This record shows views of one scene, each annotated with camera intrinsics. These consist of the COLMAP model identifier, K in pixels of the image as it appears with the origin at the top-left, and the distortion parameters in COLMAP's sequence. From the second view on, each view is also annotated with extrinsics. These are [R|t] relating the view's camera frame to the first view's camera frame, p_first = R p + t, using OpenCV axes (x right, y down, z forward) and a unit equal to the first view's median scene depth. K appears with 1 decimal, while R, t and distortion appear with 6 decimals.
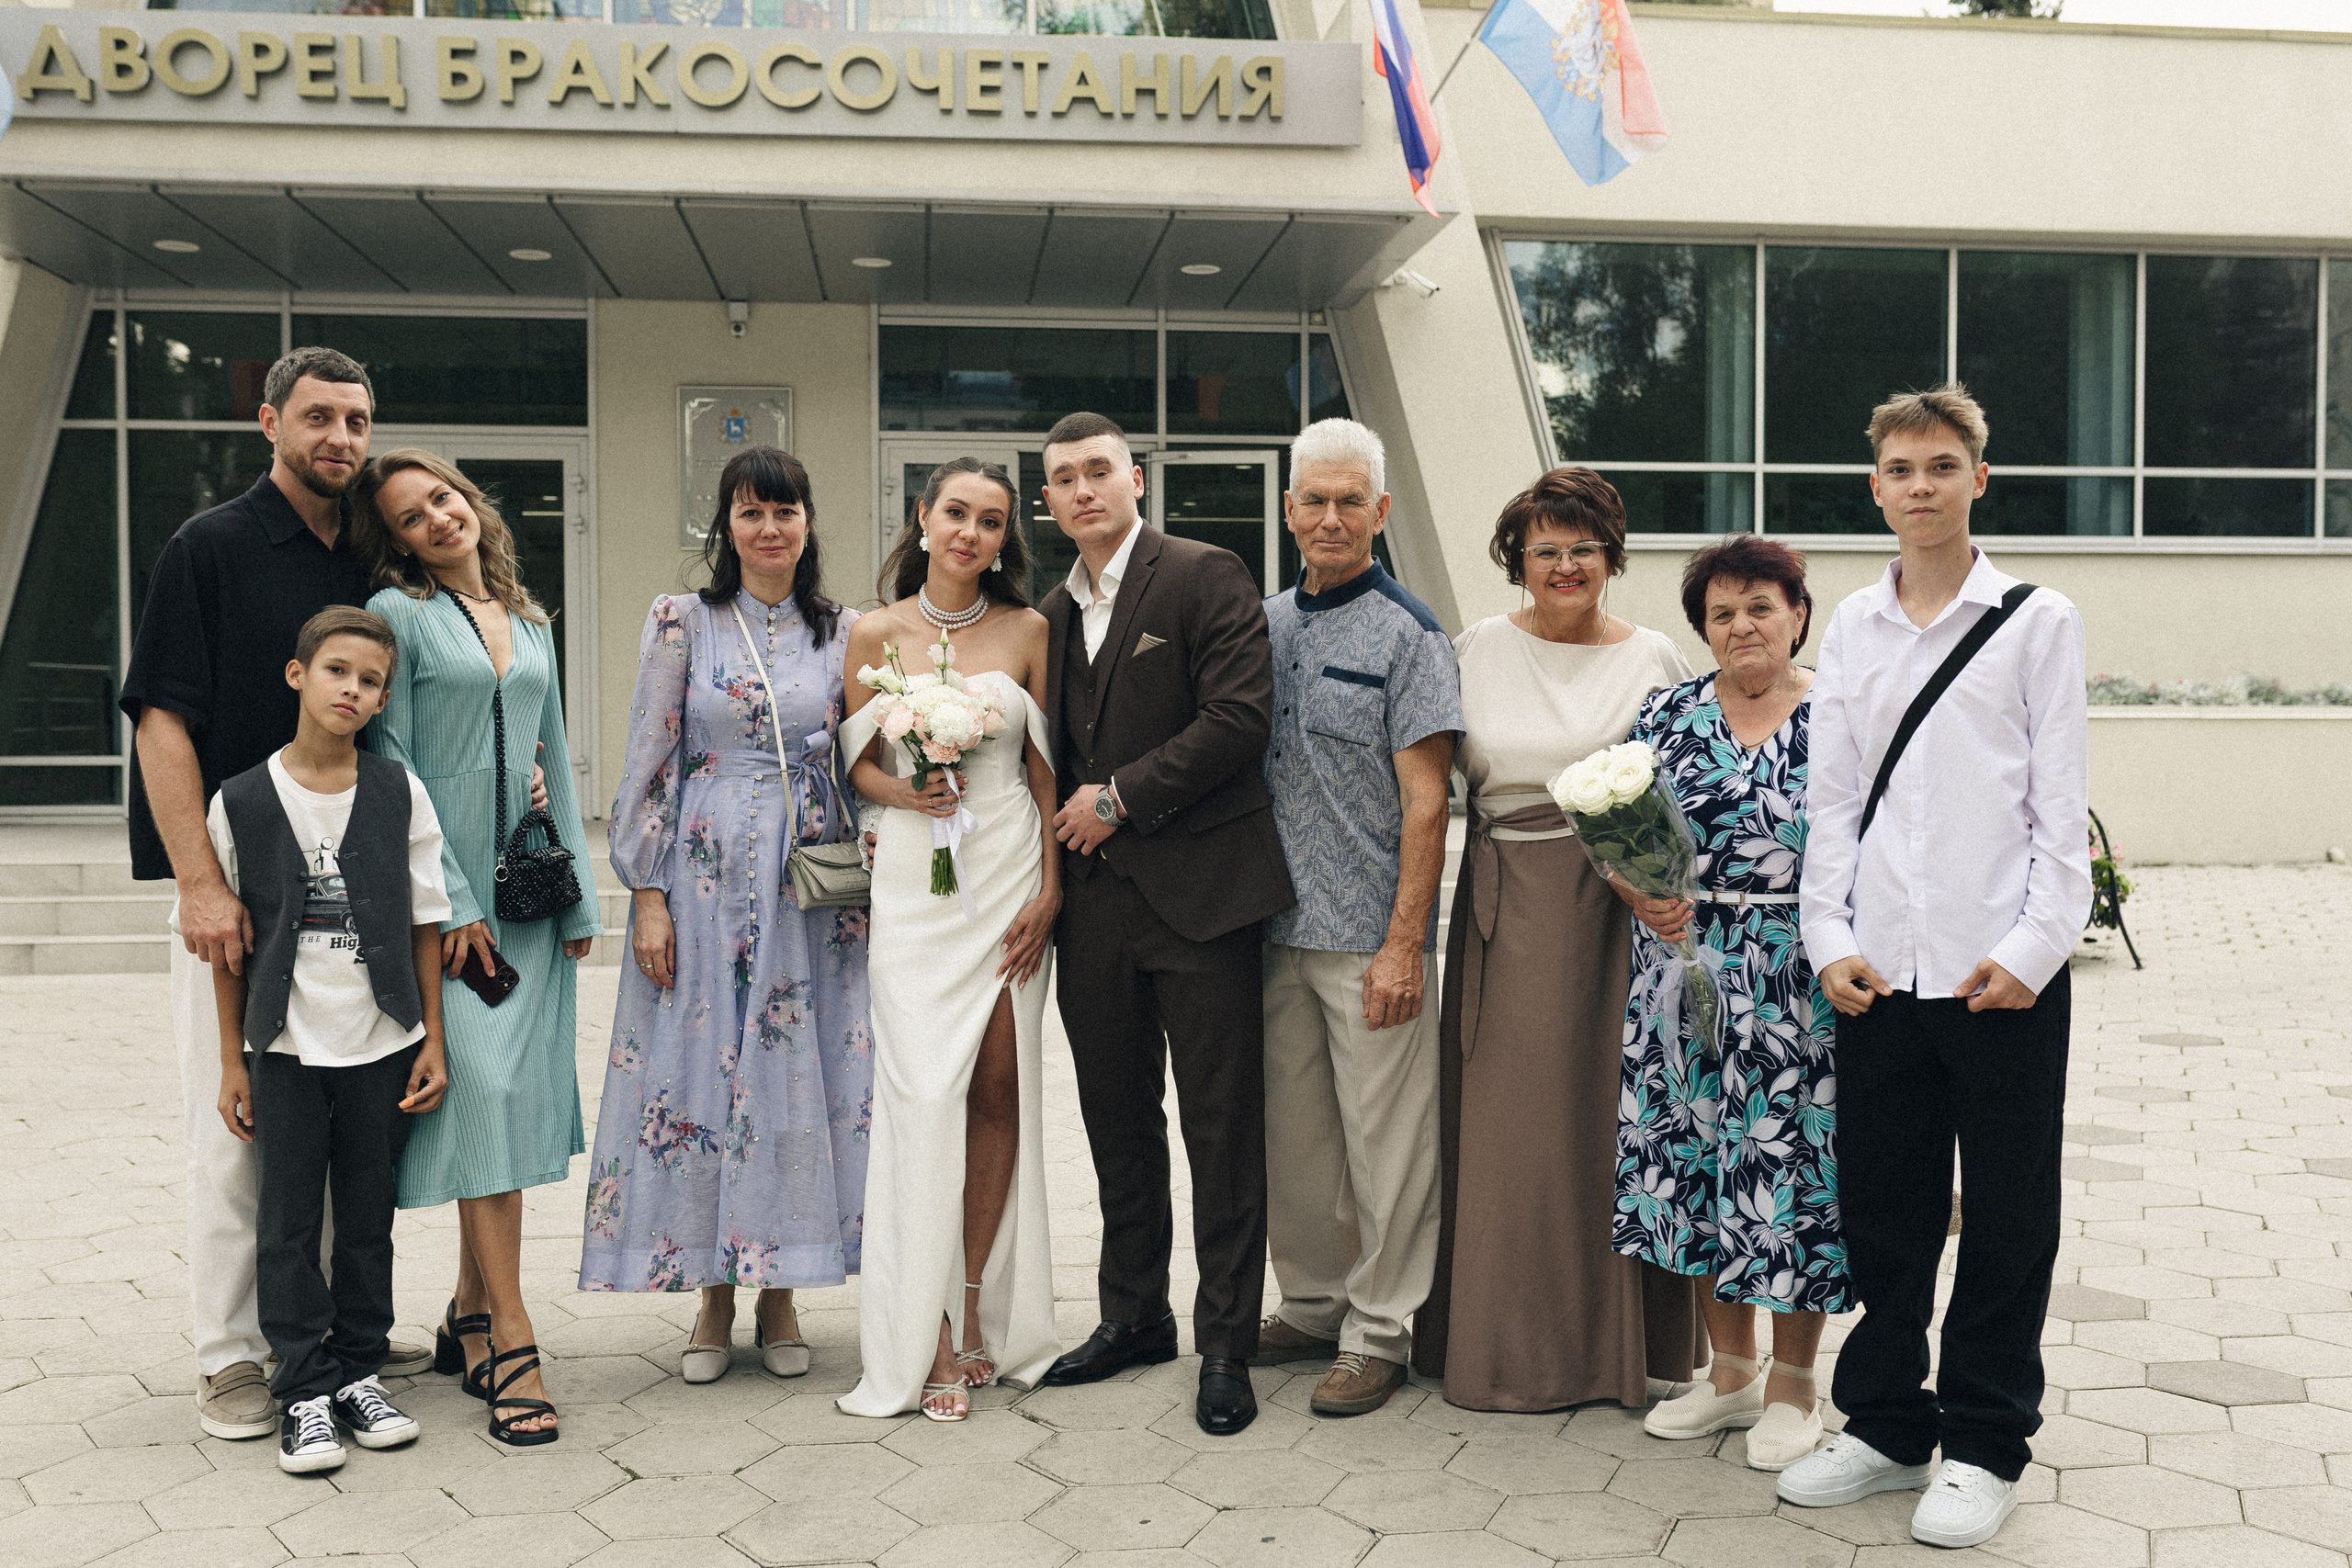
lens RADIAL K [[2198.2, 0, 1177.5], [0, 2198.2, 791.5], [0, 0, 1]] dist [0.002667, -0.002208]
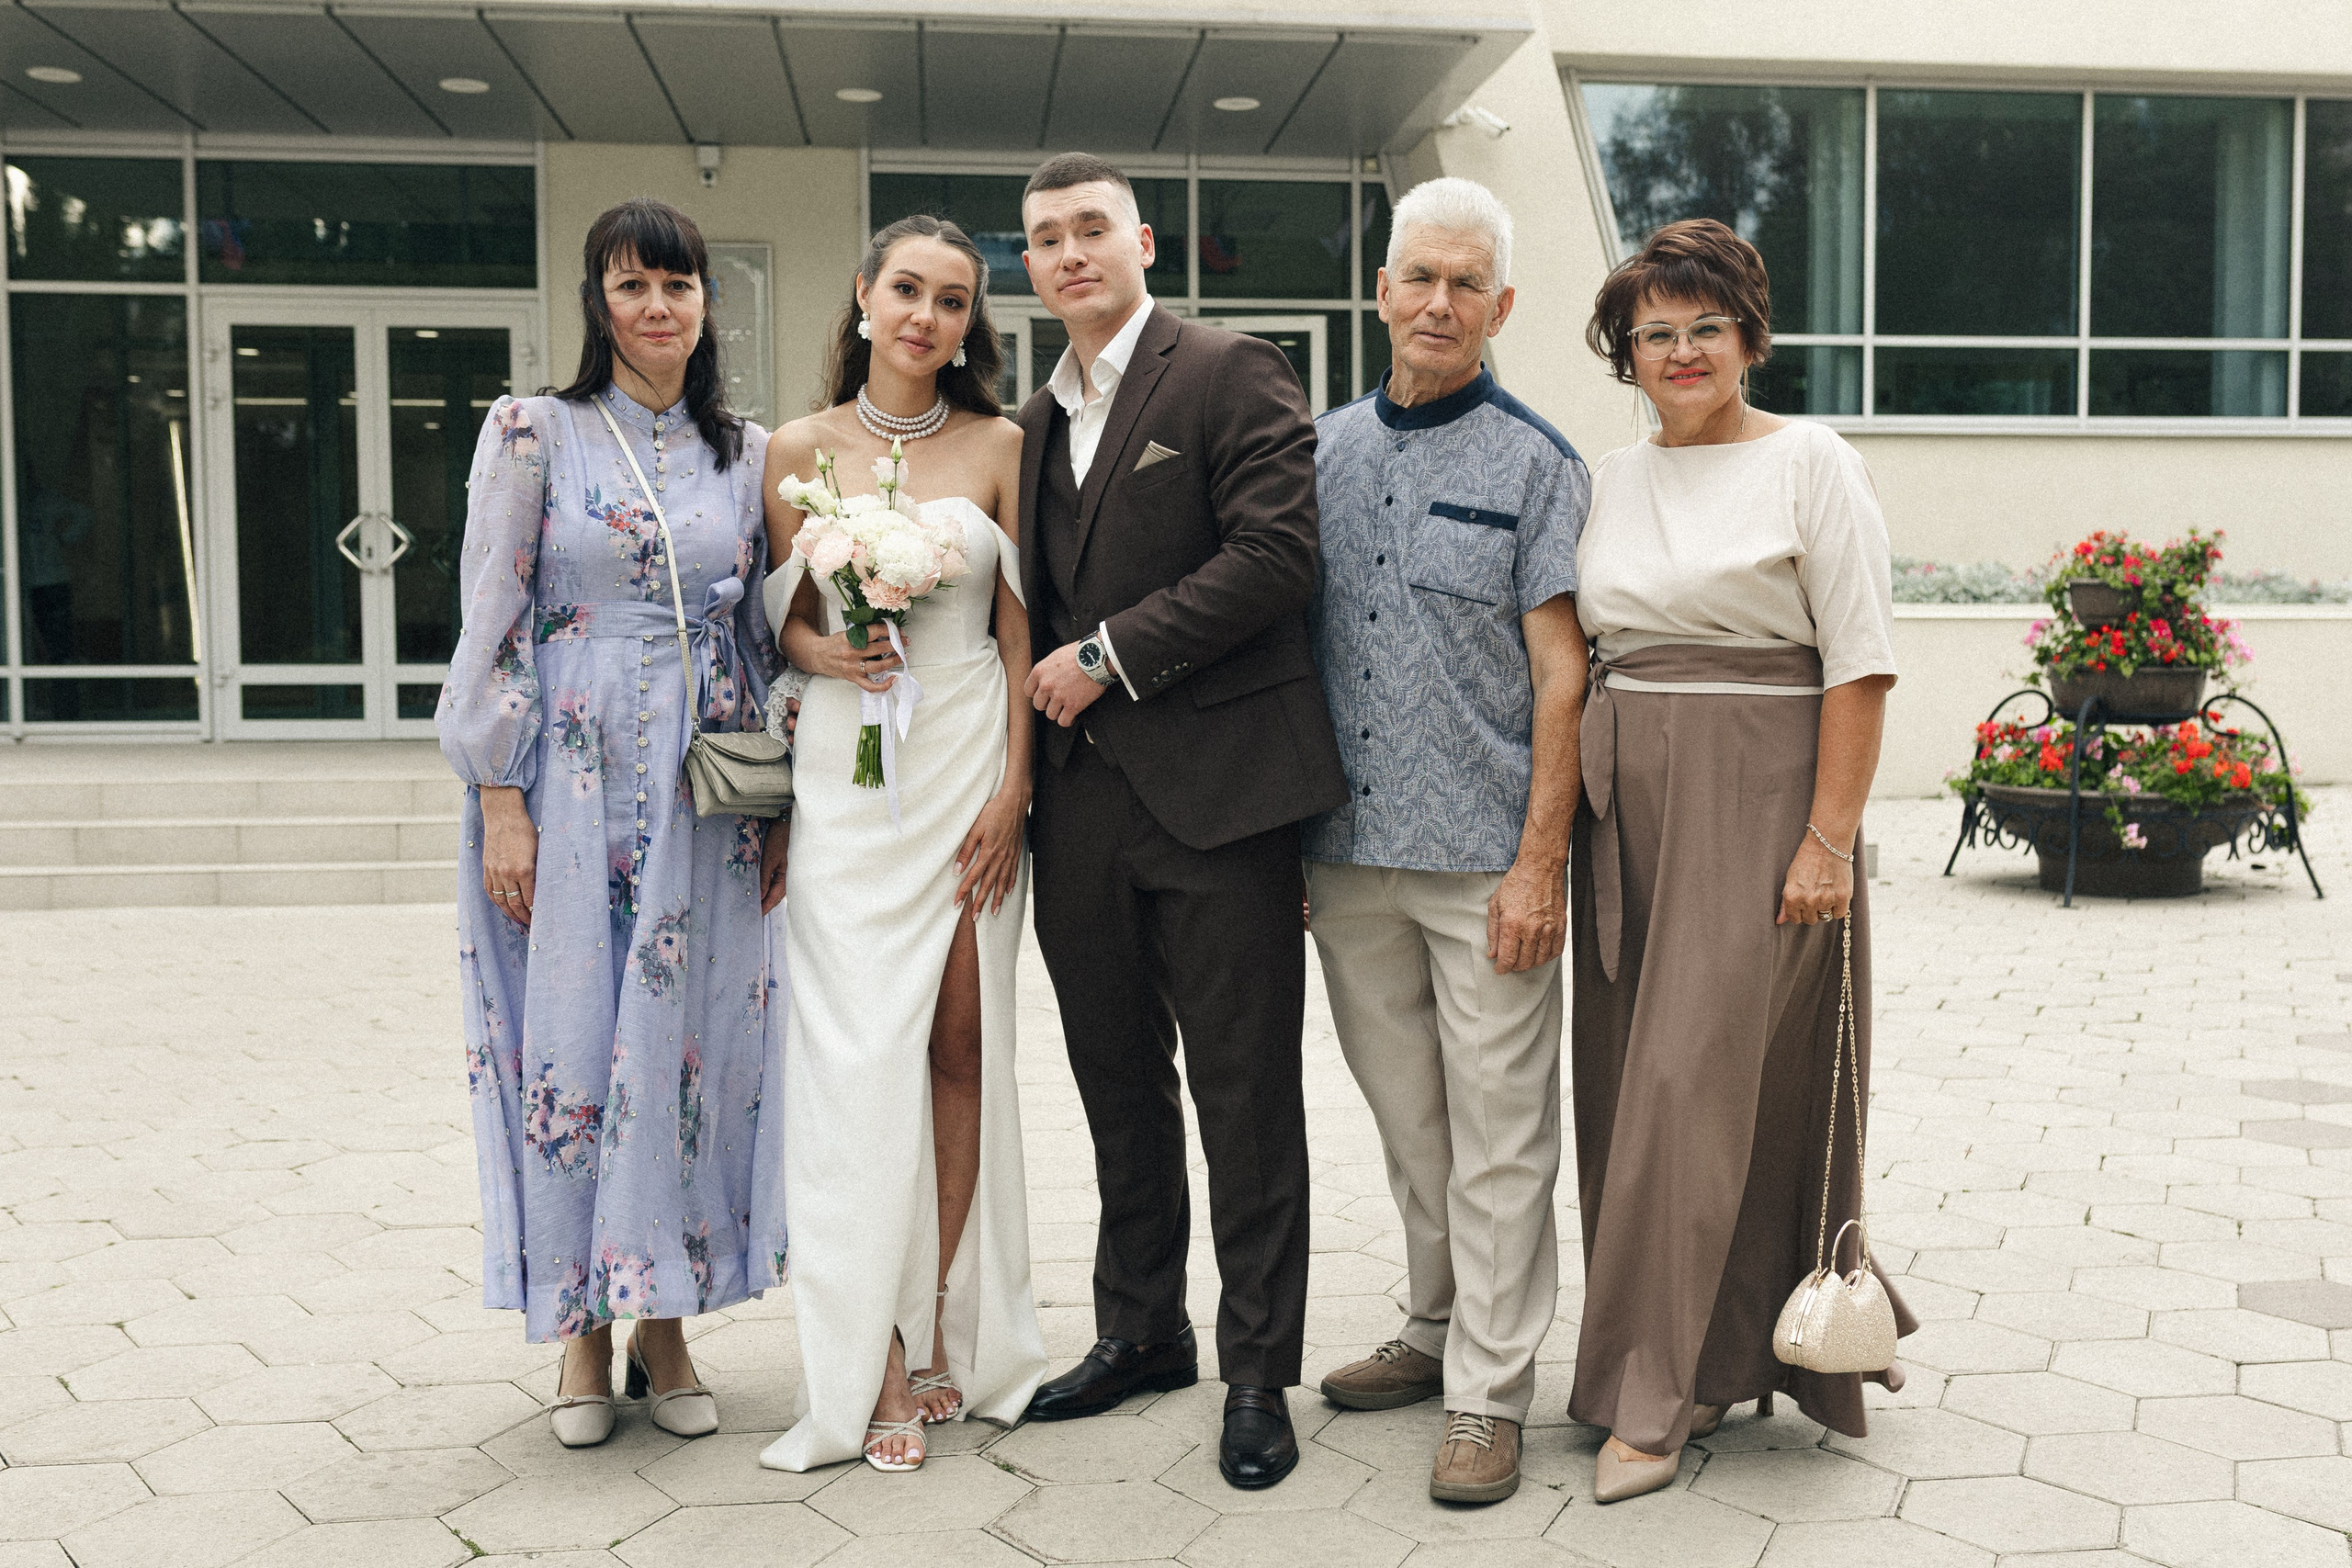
lens RADIAL K [[2366.6, 0, 1238.6], [0, 2366.6, 780.2], [0, 0, 1]] dist [0.003194, -0.002905]
pose [[0.999964, -0.002679, 0.008112, 0.003446], [0.002476, 0.999687, 0.024898, 0.008501], [-0.008176, -0.024877, 0.999657, 0.063783]]
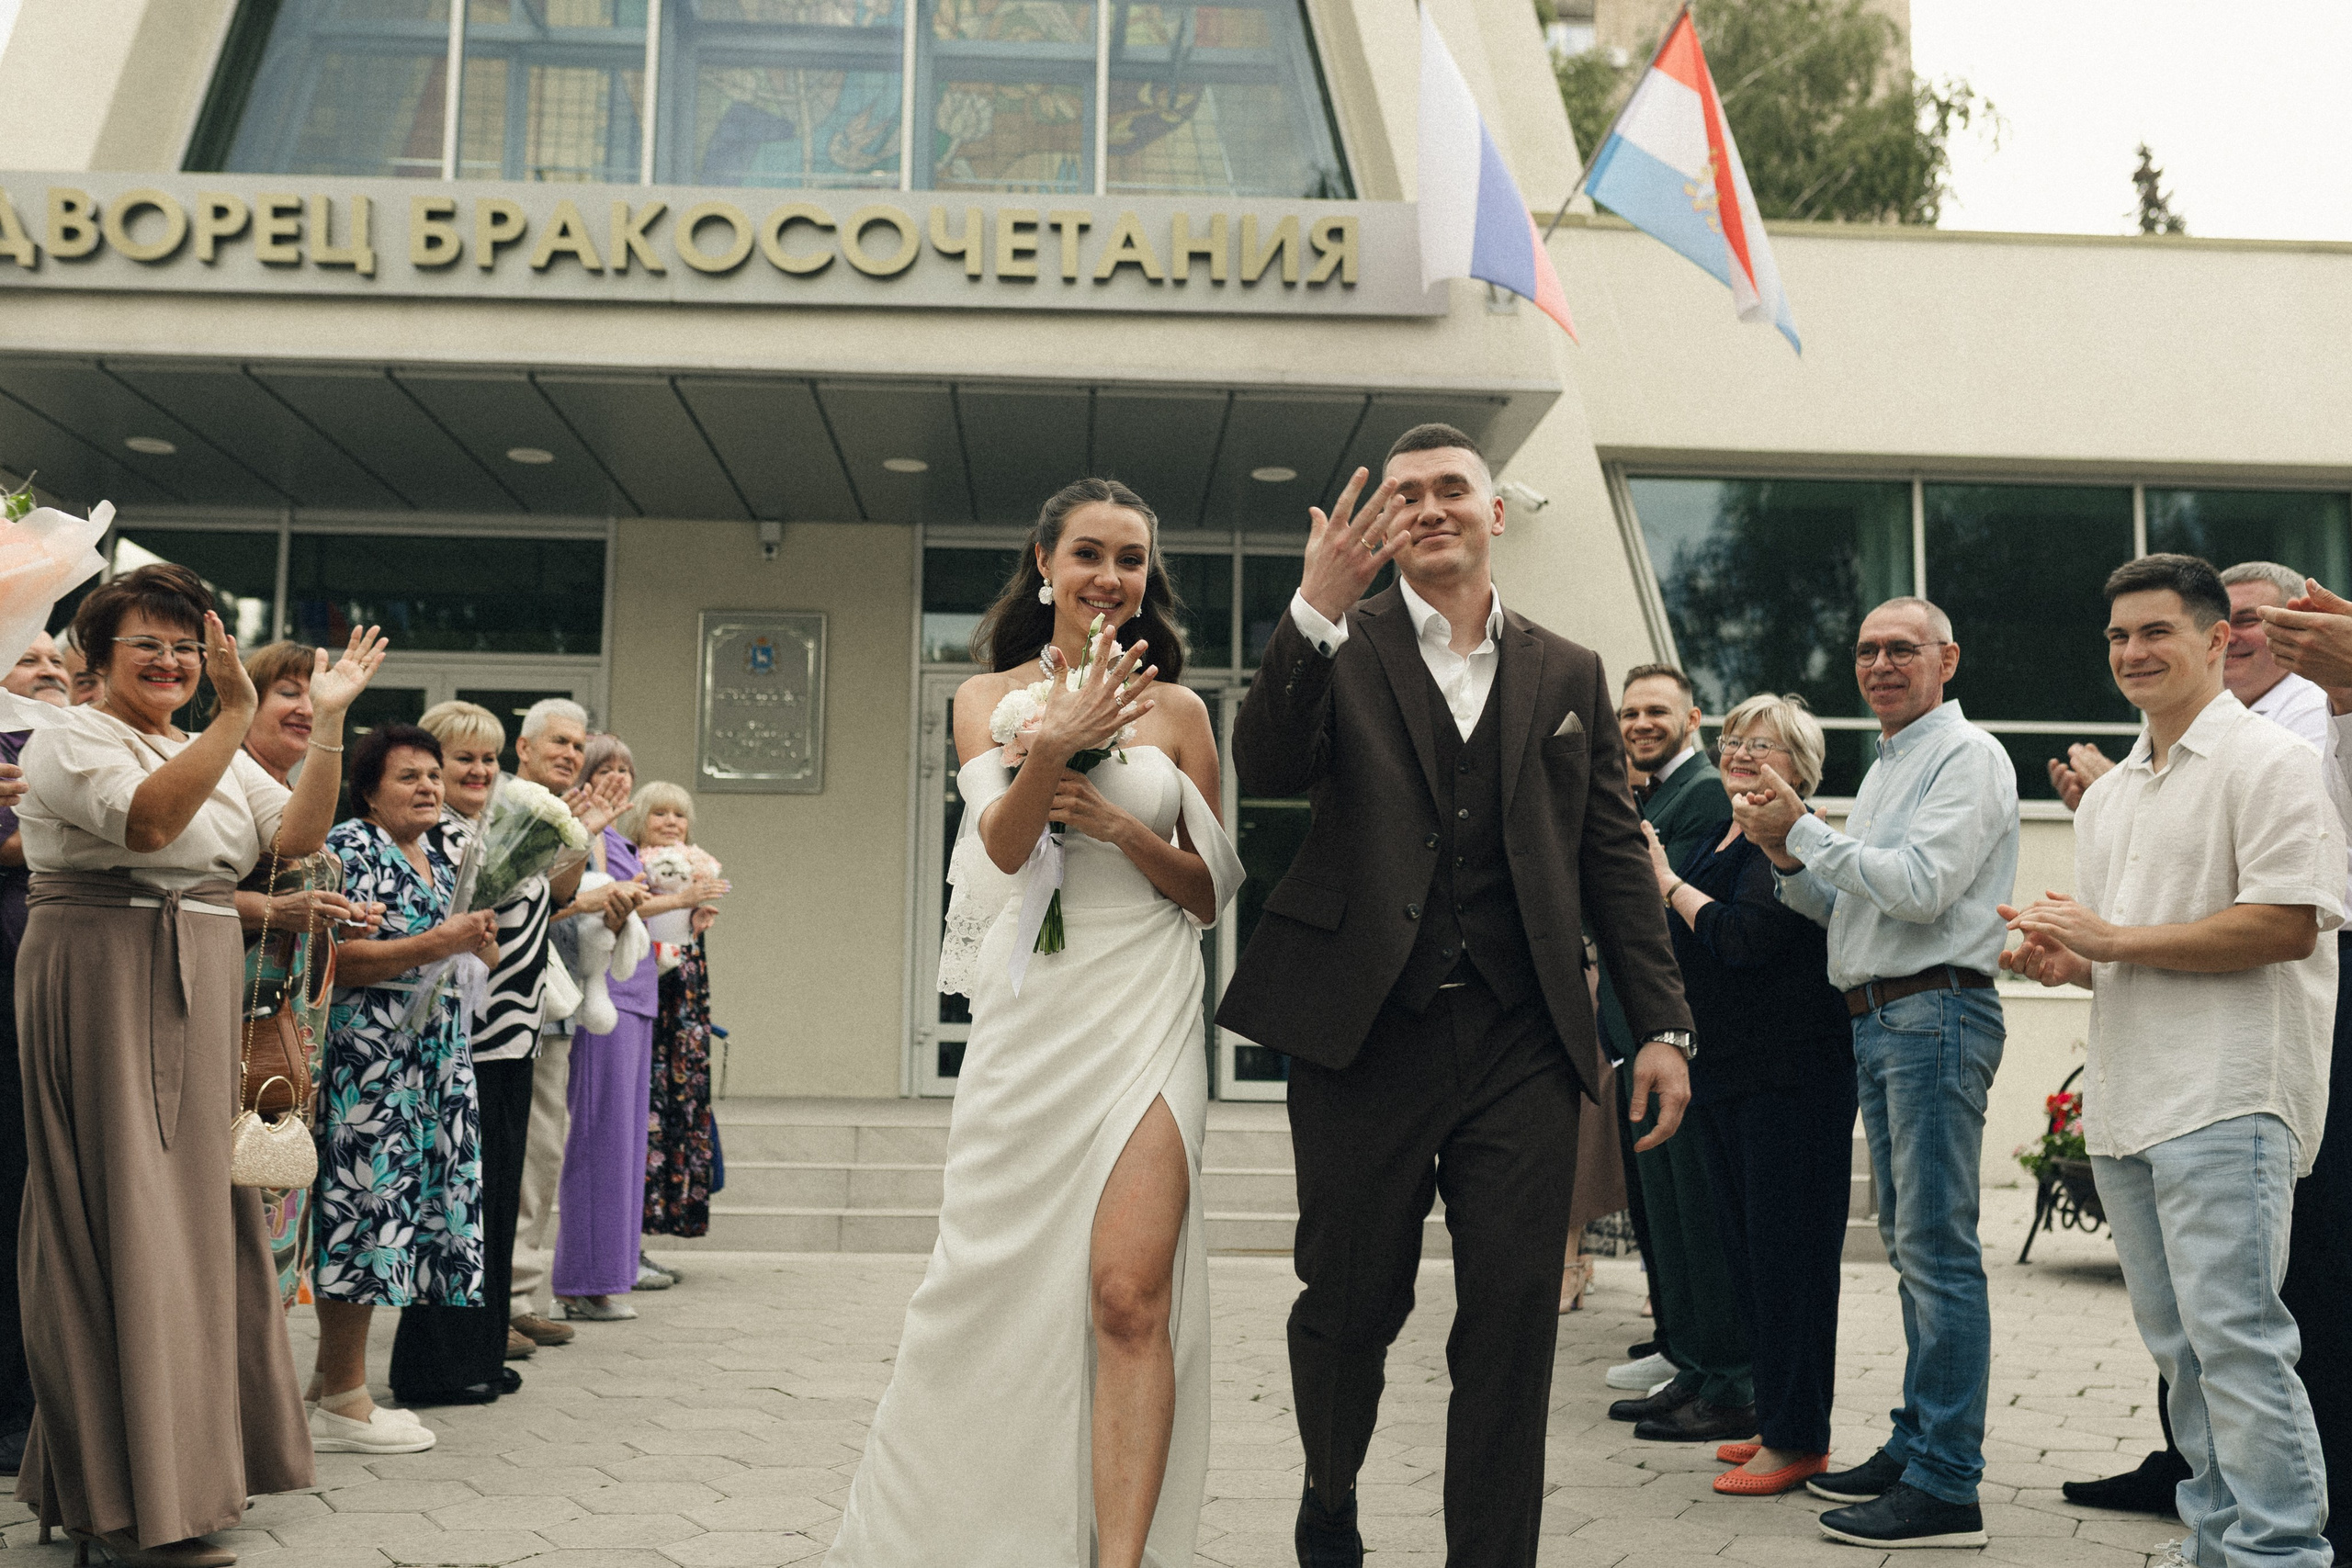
lens RADIAL K [[2198.2, 0, 1177.5], [0, 2198.2, 791.5], [0, 0, 1]] dist [0.002667, -0.002208]
pose [[0.997551, 0.008602, -0.069412, 0.039969], [-0.019021, 0.988369, -0.150881, 0.026969], [0.067307, 0.151832, 0.986112, 0.166296]]
